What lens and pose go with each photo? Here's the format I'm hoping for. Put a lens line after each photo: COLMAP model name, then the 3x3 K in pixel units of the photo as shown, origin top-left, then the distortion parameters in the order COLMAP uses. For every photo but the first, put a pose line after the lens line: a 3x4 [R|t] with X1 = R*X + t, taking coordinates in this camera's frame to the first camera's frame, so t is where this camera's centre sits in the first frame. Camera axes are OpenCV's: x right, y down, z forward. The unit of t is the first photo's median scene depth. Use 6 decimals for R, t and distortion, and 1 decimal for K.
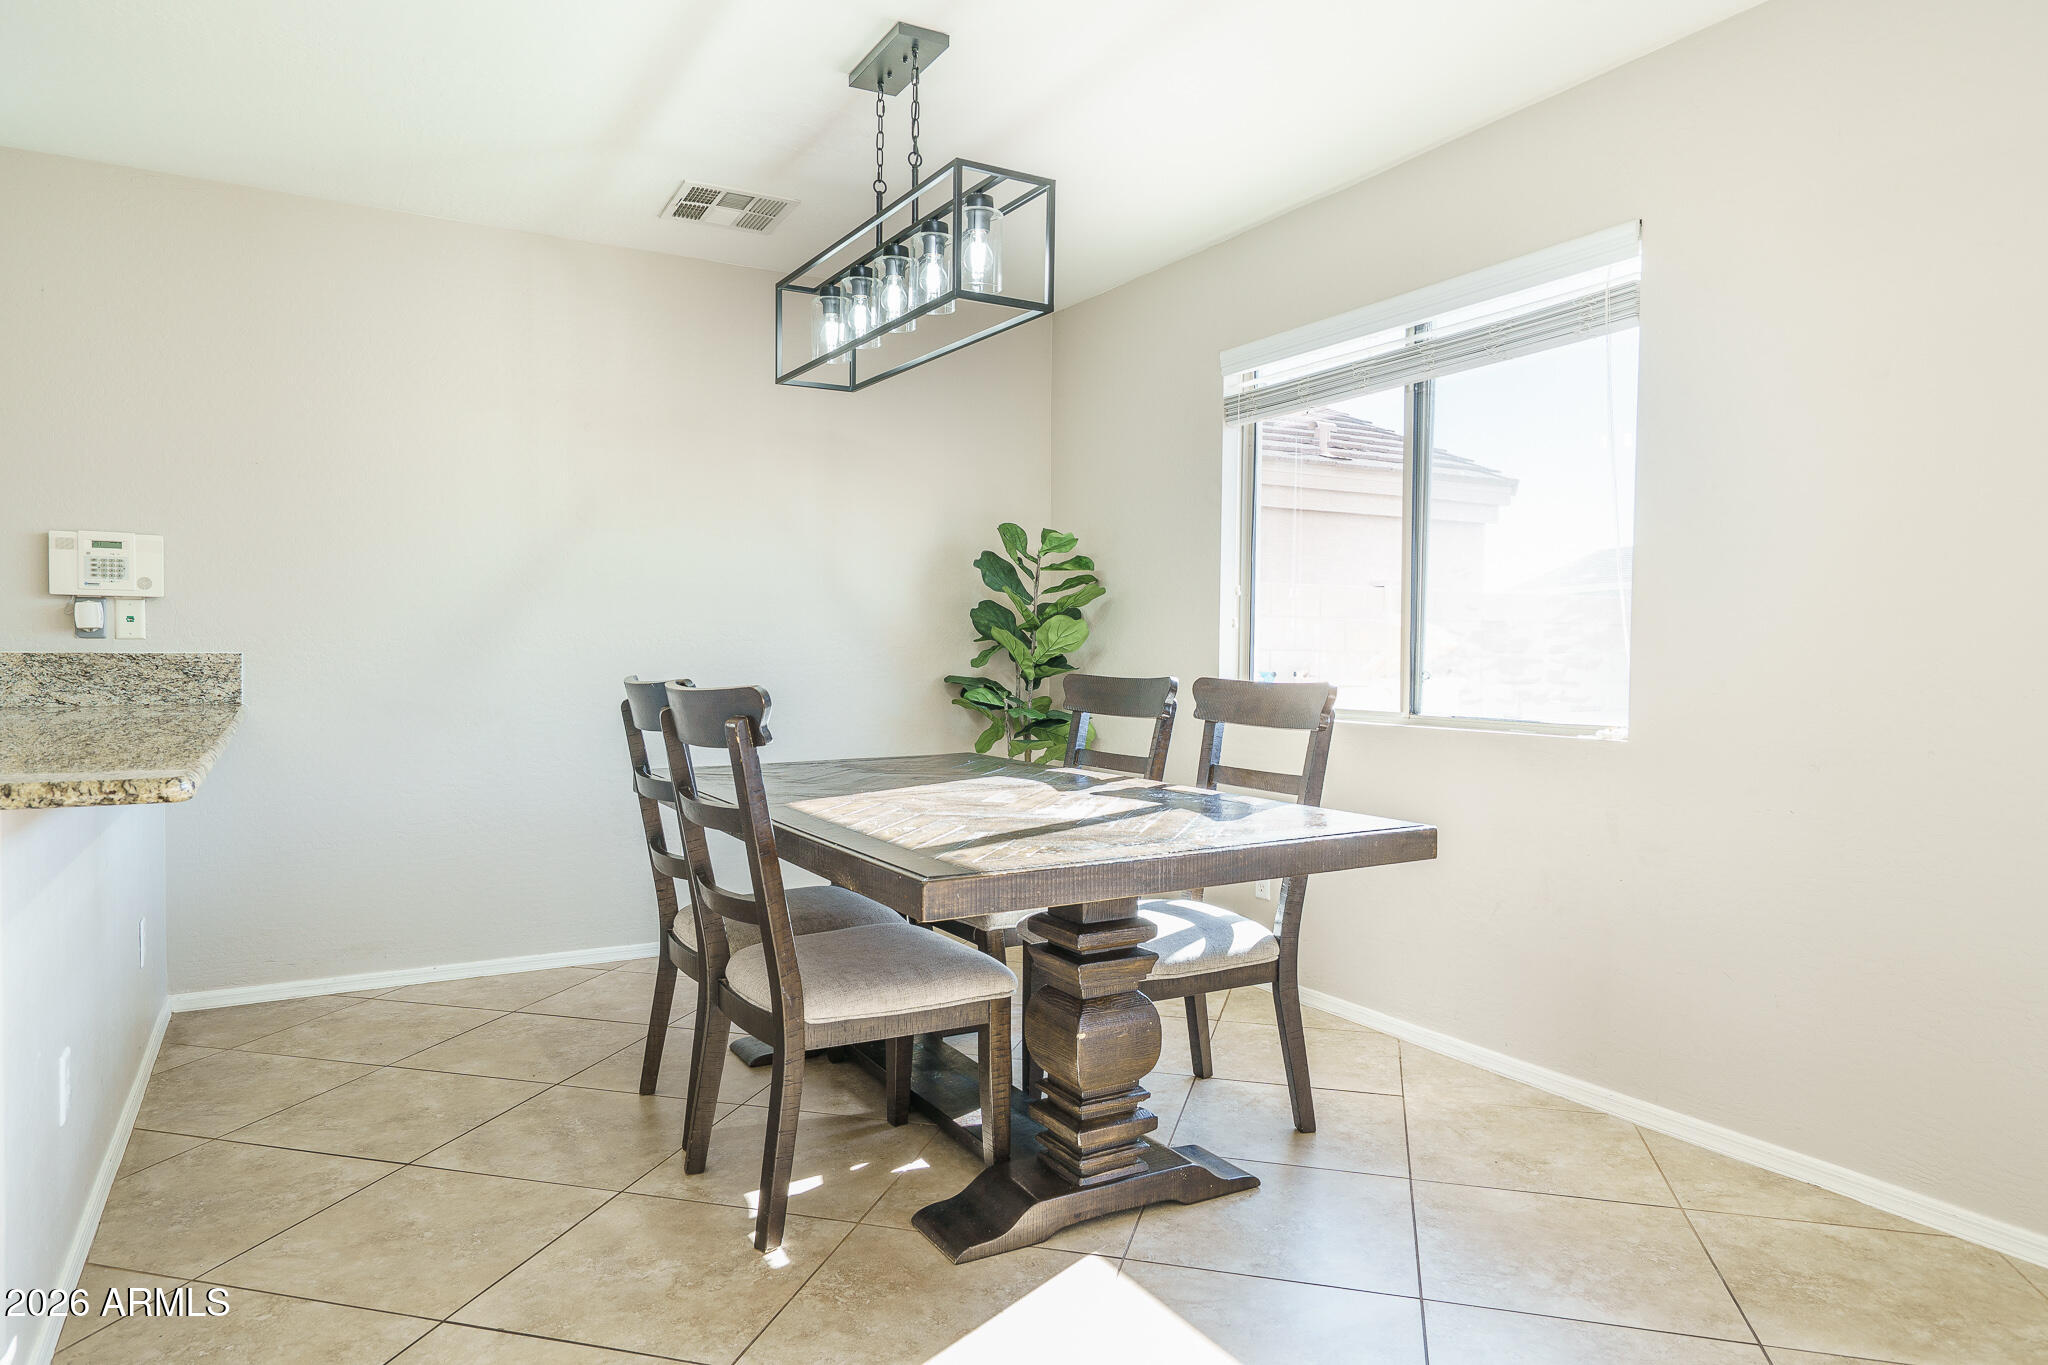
lens RADIAL K [[1264.5, 0, 1014.5], [0, 1264.5, 690.6], [0, 0, 1]] dist [-0.001760, -0.000355]
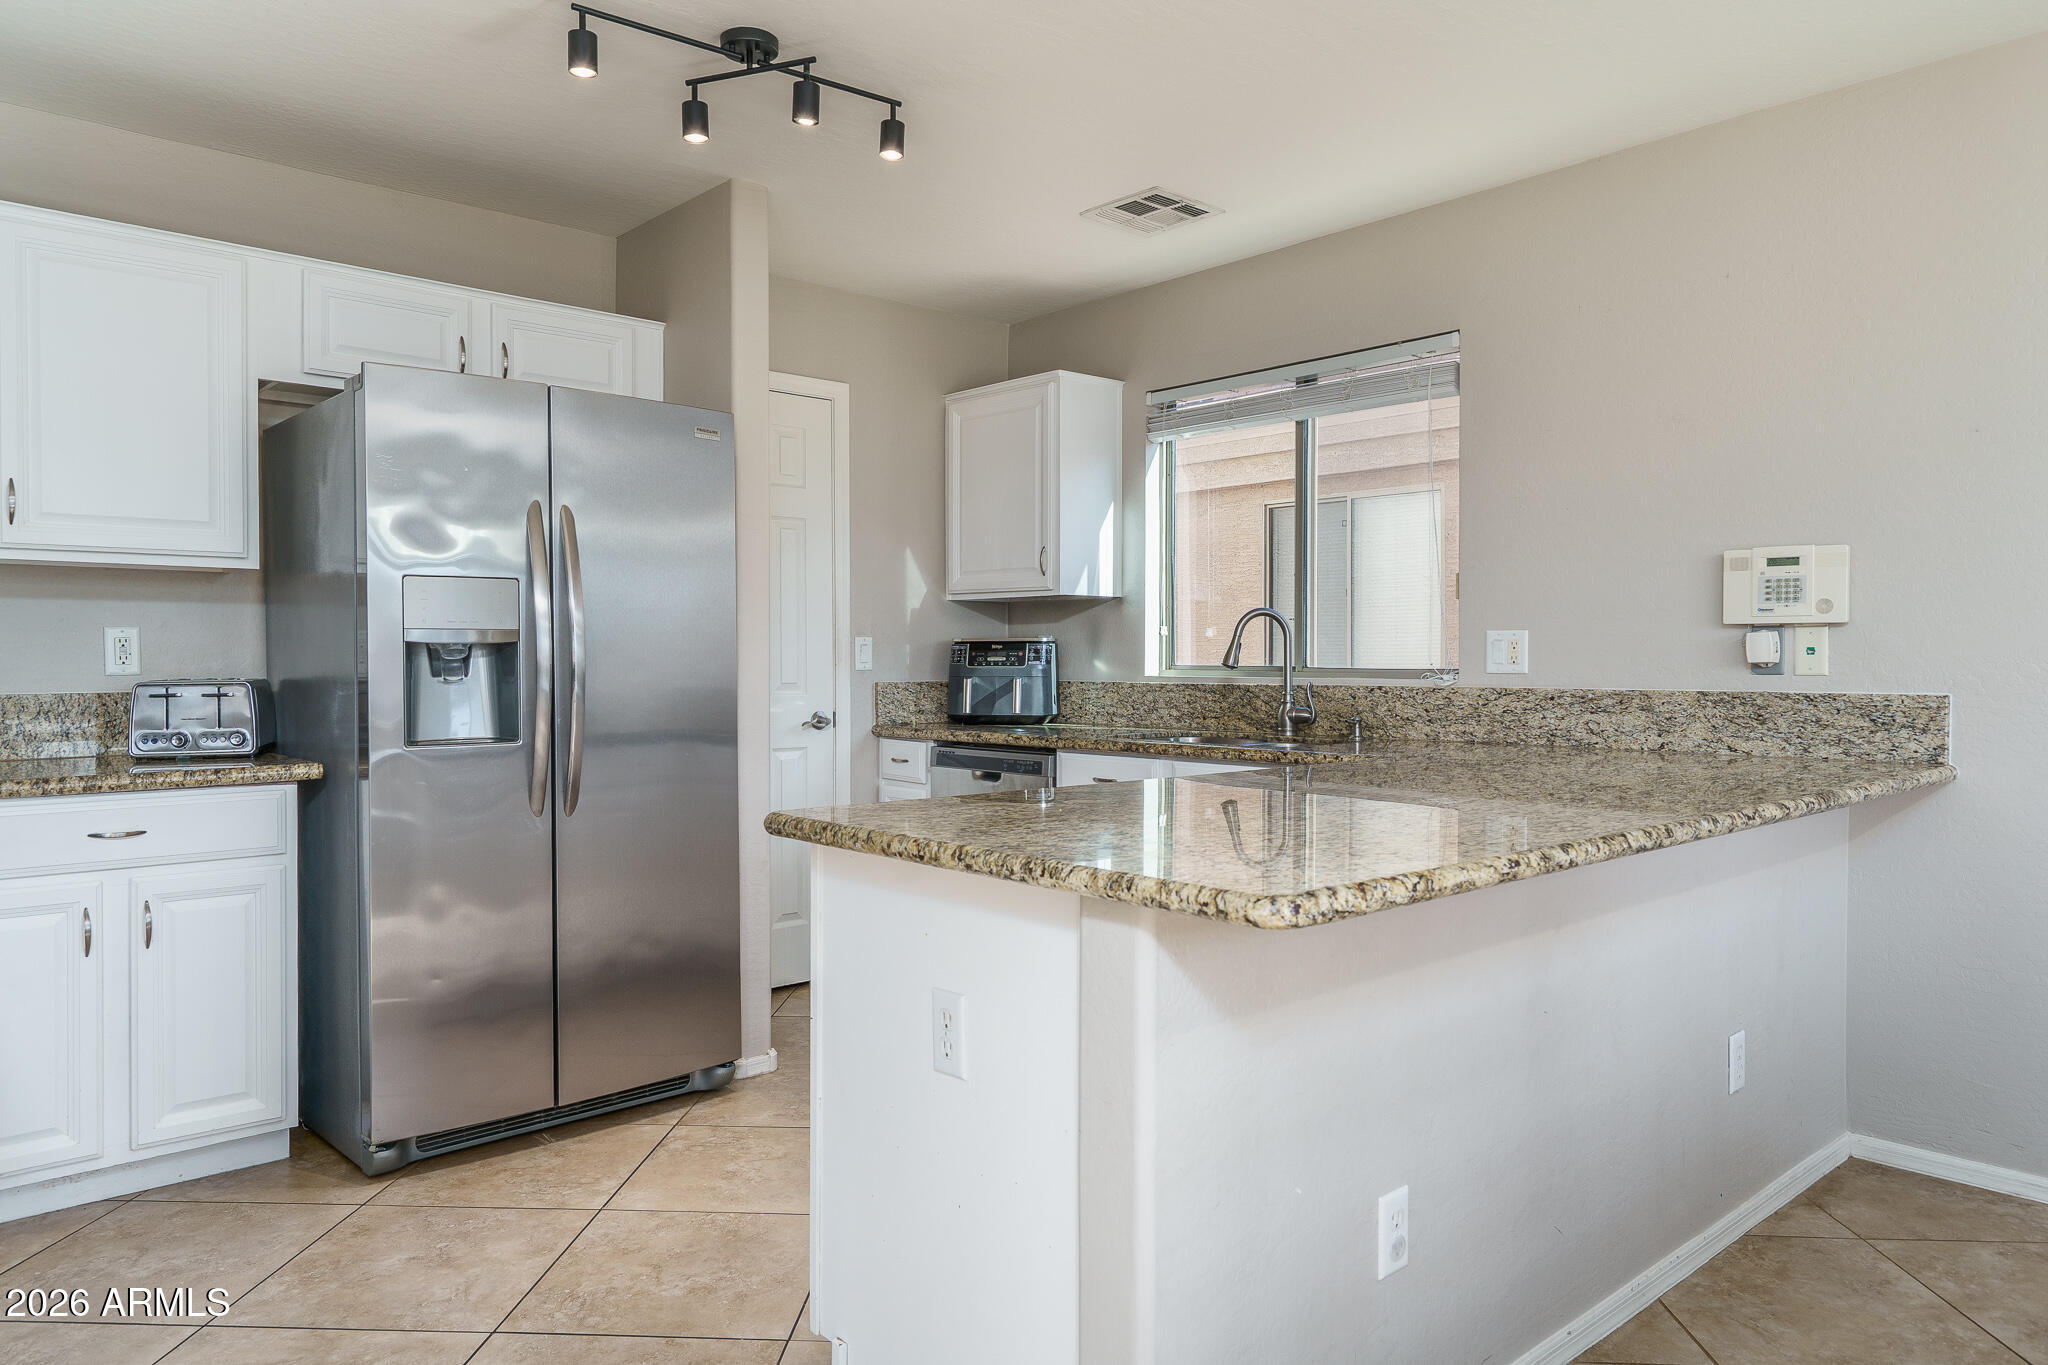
lens RADIAL K [[1330.3, 0, 1011.9], [0, 1330.3, 673.9], [0, 0, 1]] dist [-0.002679, 0.001936]
pose [[0.217870, 0.001681, -0.975976, 0.018969], [-0.033612, 0.999418, -0.005782, -0.020127], [0.975399, 0.034064, 0.217800, 0.320084]]
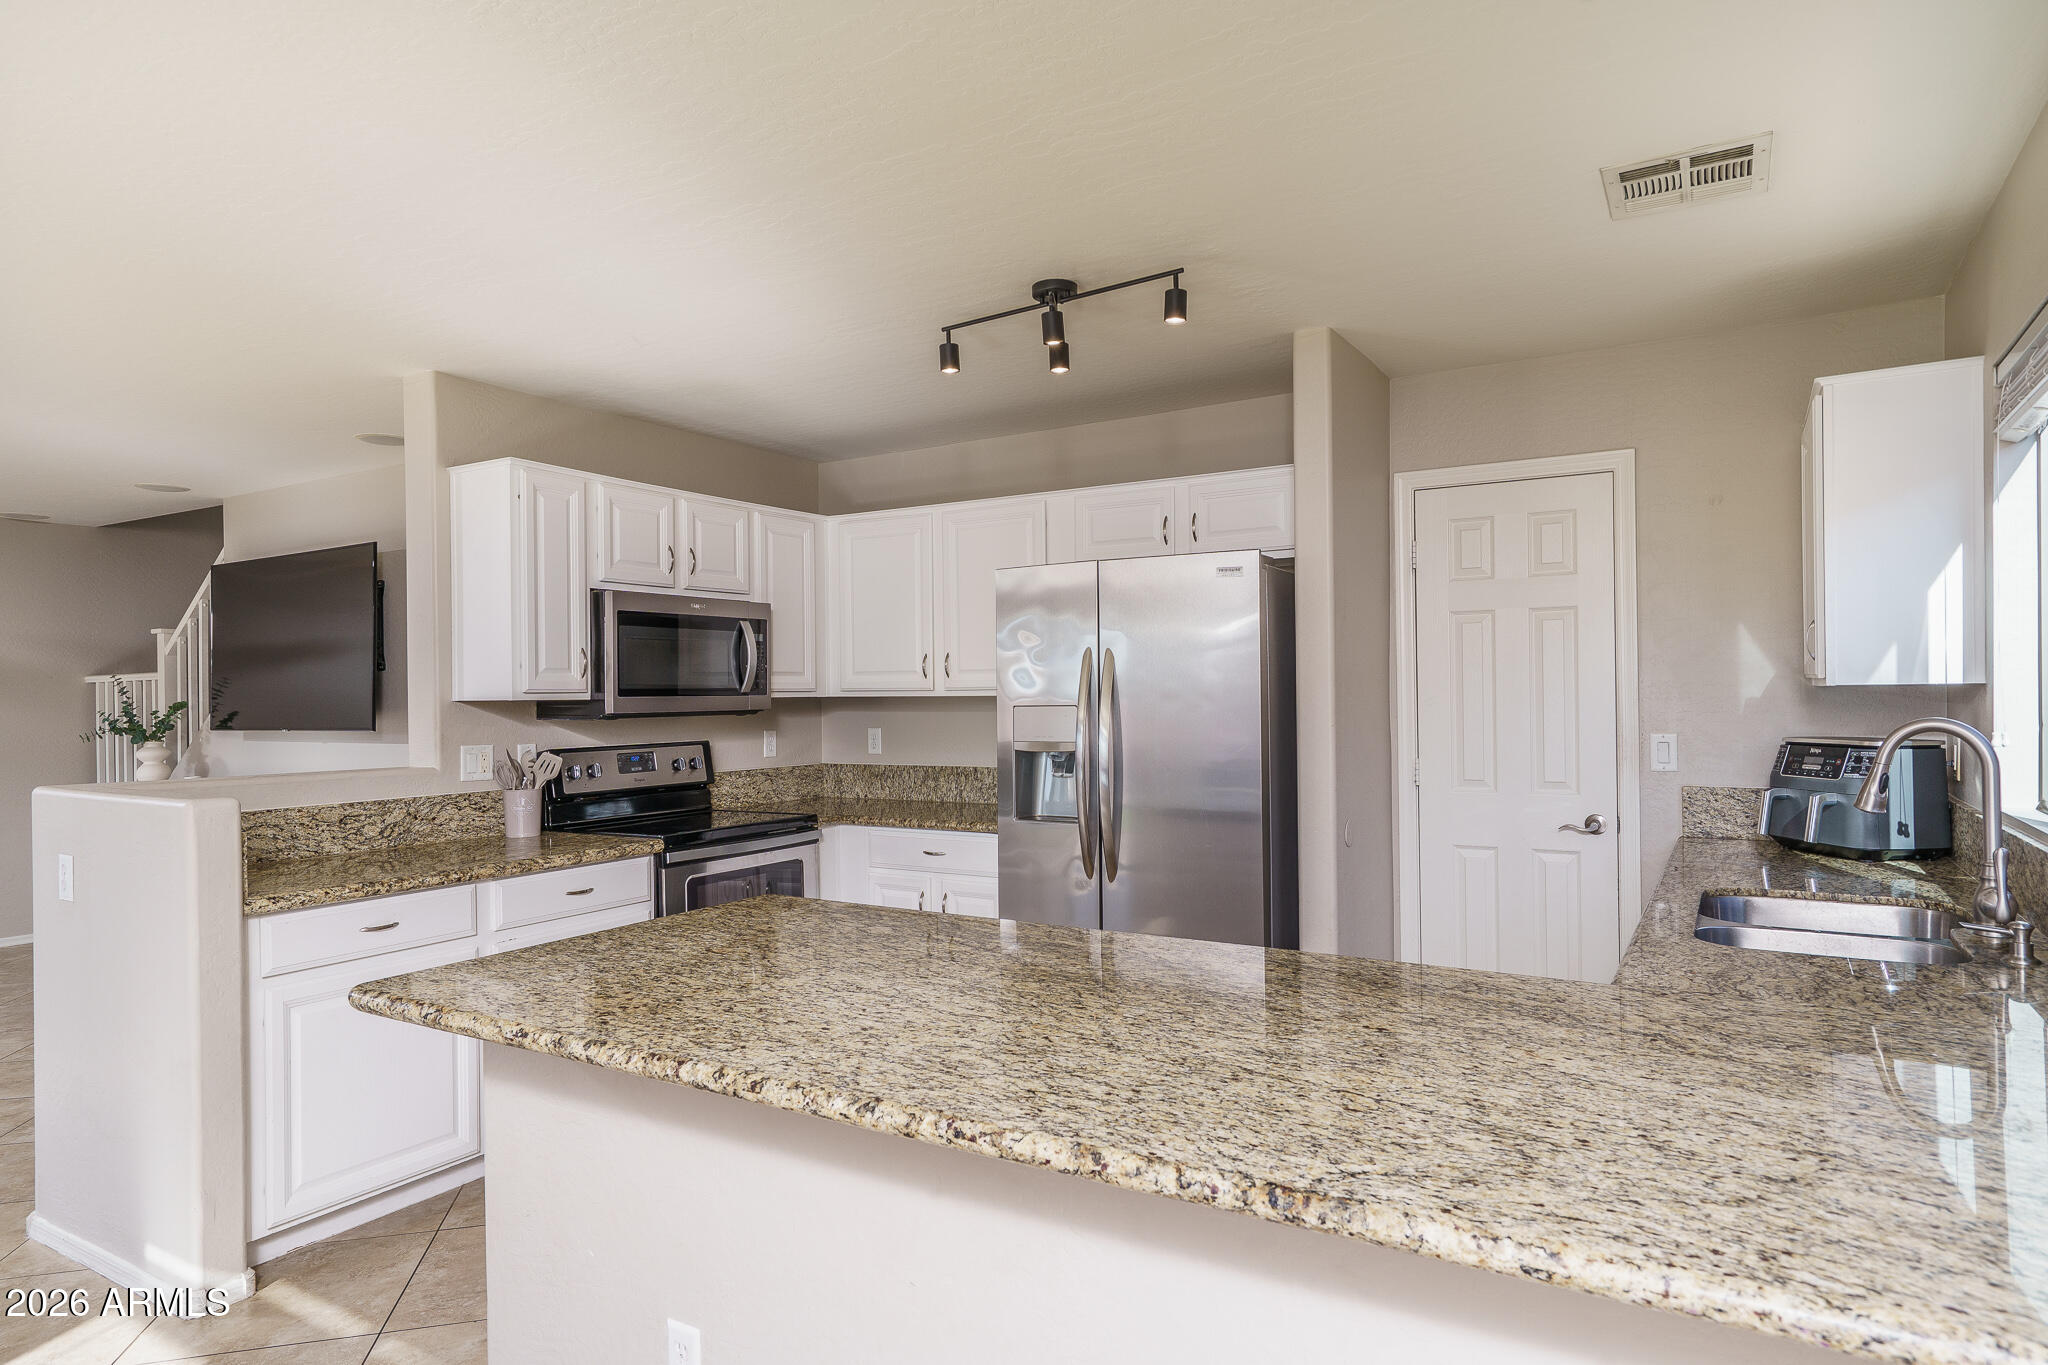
lens RADIAL K [[1186.1, 0, 1023.5], [0, 1186.1, 676.2], [0, 0, 1]] dist [0.006372, 0.000893]
pose [[-0.865850, -0.007763, -0.500244, -0.309705], [-0.017245, 0.999749, 0.014334, -0.112296], [0.500007, 0.021038, -0.865766, 1.064115]]
